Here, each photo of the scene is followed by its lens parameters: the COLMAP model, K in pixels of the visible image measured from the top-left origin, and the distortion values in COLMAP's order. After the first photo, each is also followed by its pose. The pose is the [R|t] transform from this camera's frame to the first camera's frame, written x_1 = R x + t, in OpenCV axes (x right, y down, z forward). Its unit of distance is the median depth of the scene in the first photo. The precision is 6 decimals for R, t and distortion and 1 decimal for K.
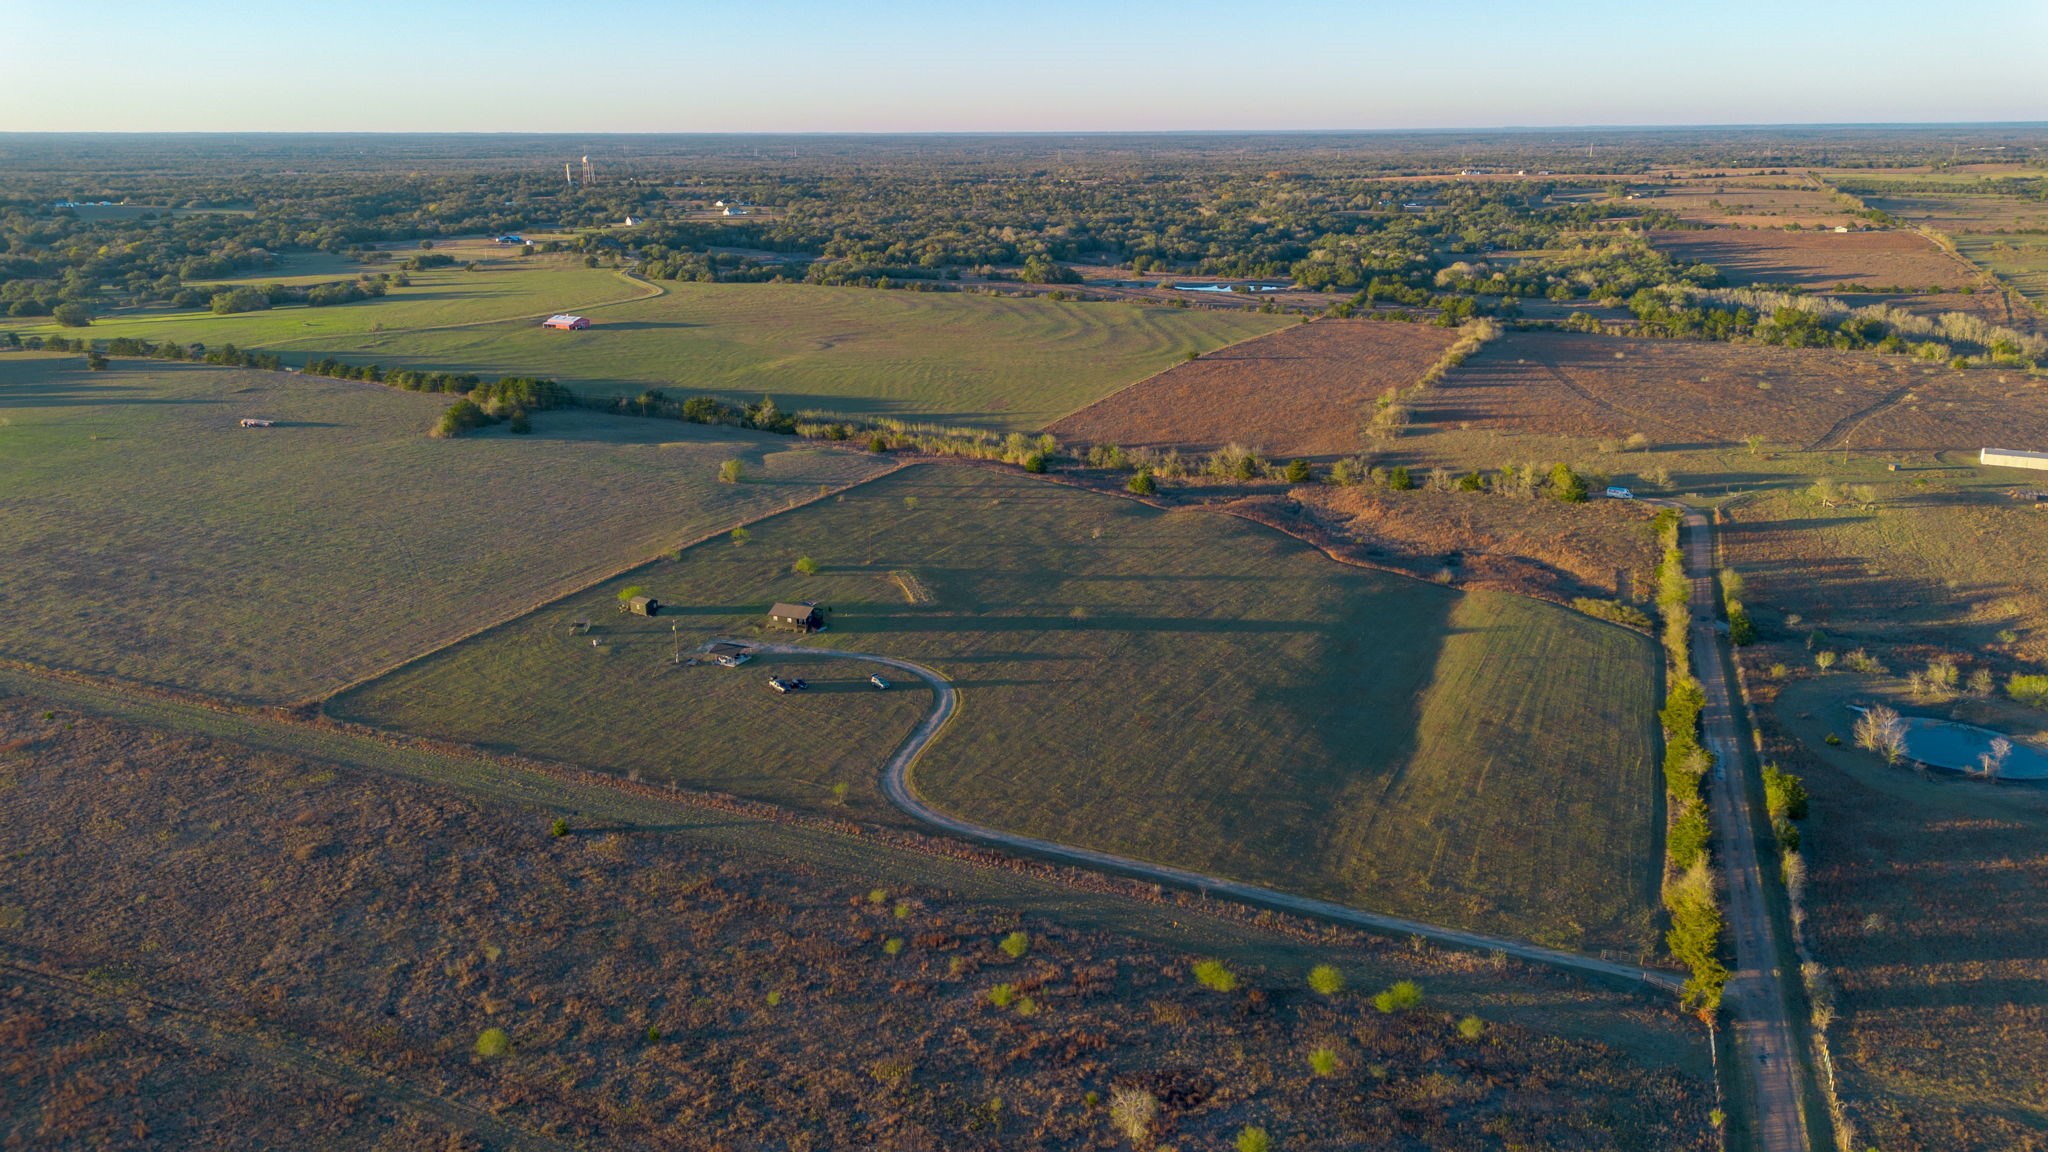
lens RADIAL K [[1430.6, 0, 1024.0], [0, 1430.6, 576.0], [0, 0, 1]] dist [0.086497, -0.096442]
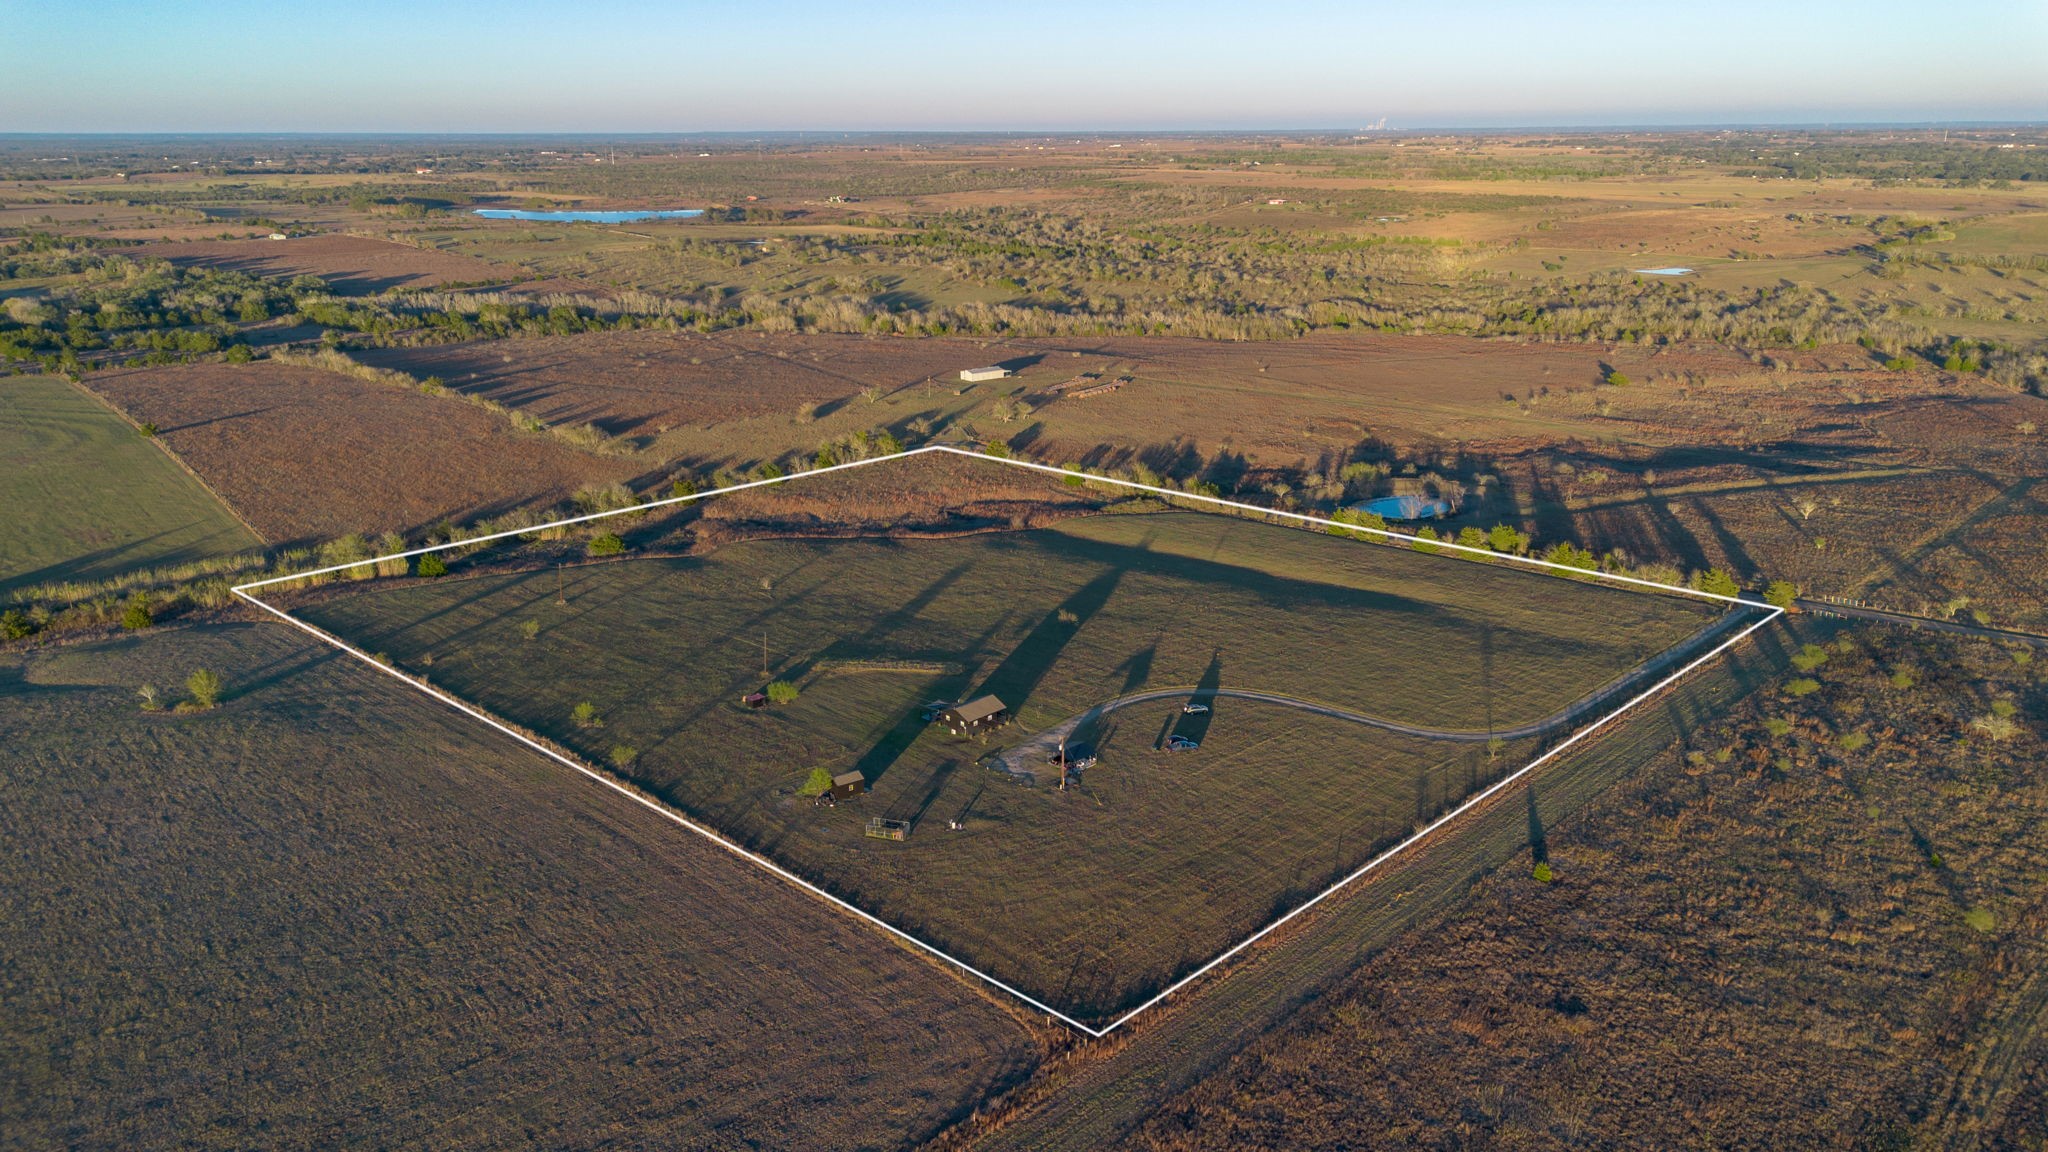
lens RADIAL K [[1430.6, 0, 1024.0], [0, 1430.6, 576.0], [0, 0, 1]] dist [0.086497, -0.096442]
pose [[0.384747, -0.272006, 0.882033, -0.499368], [0.278750, 0.945216, 0.169898, -0.104824], [-0.879925, 0.180499, 0.439491, 0.349758]]
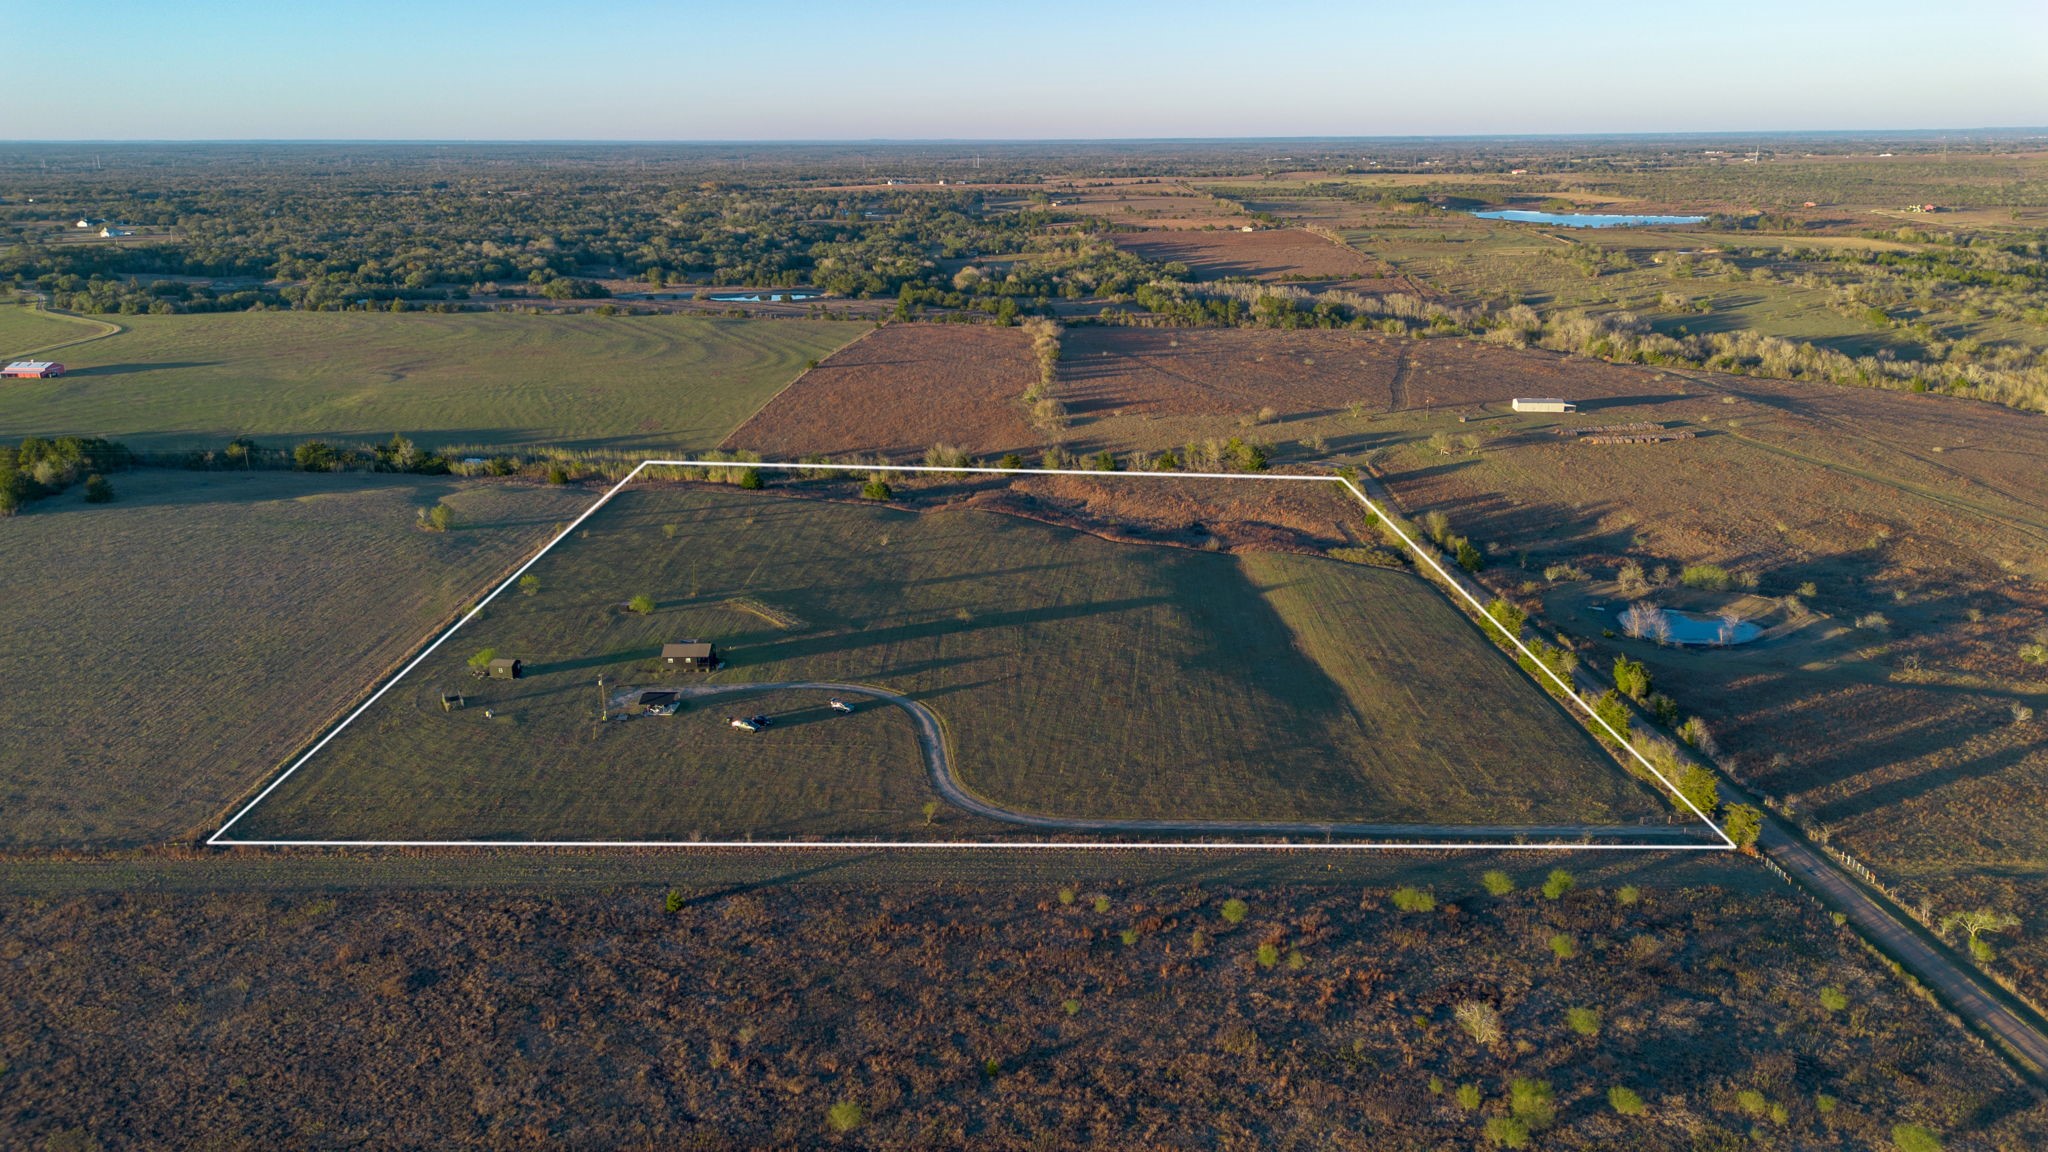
lens RADIAL K [[1430.6, 0, 1024.0], [0, 1430.6, 576.0], [0, 0, 1]] dist [0.086497, -0.096442]
pose [[0.917928, -0.116421, 0.379280, -0.180878], [0.118990, 0.992754, 0.016752, -0.007714], [-0.378482, 0.029753, 0.925130, 0.027936]]
